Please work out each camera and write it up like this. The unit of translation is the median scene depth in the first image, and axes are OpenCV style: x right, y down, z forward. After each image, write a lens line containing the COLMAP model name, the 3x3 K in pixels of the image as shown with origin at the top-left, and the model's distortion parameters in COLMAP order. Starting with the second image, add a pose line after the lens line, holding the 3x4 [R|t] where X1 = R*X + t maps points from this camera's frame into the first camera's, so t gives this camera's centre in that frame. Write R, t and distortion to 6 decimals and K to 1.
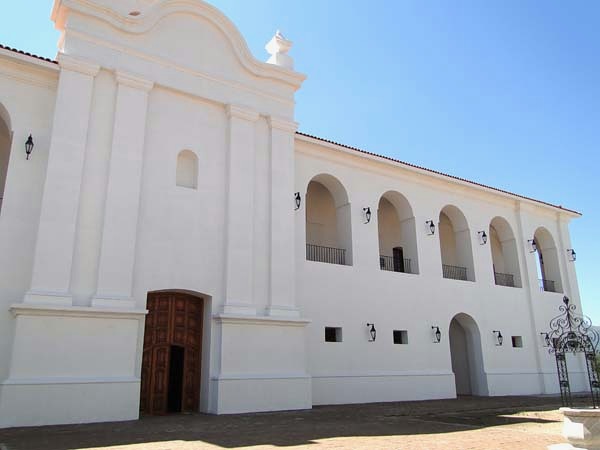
lens RADIAL K [[488.3, 0, 298.4], [0, 488.3, 228.4], [0, 0, 1]] dist [-0.004487, -0.018137]
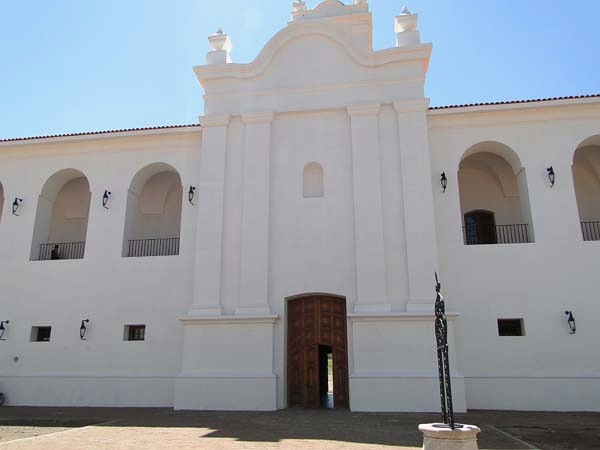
lens RADIAL K [[439.2, 0, 317.2], [0, 439.2, 237.8], [0, 0, 1]] dist [-0.032669, 0.009031]
pose [[0.756514, -0.157964, -0.634614, 0.379324], [0.174166, 0.984009, -0.037313, 0.041685], [0.630360, -0.082300, 0.771928, 0.262579]]
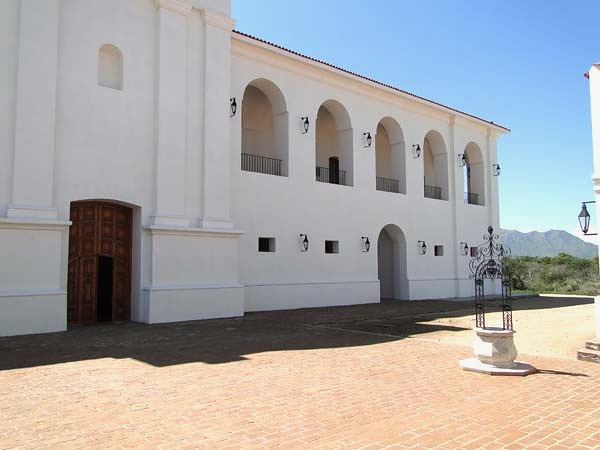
lens RADIAL K [[488.3, 0, 299.3], [0, 488.3, 228.9], [0, 0, 1]] dist [-0.004487, -0.018137]
pose [[0.990742, 0.016228, 0.134781, 0.001875], [-0.042958, 0.979287, 0.197866, -0.021352], [-0.128778, -0.201824, 0.970919, 0.019176]]
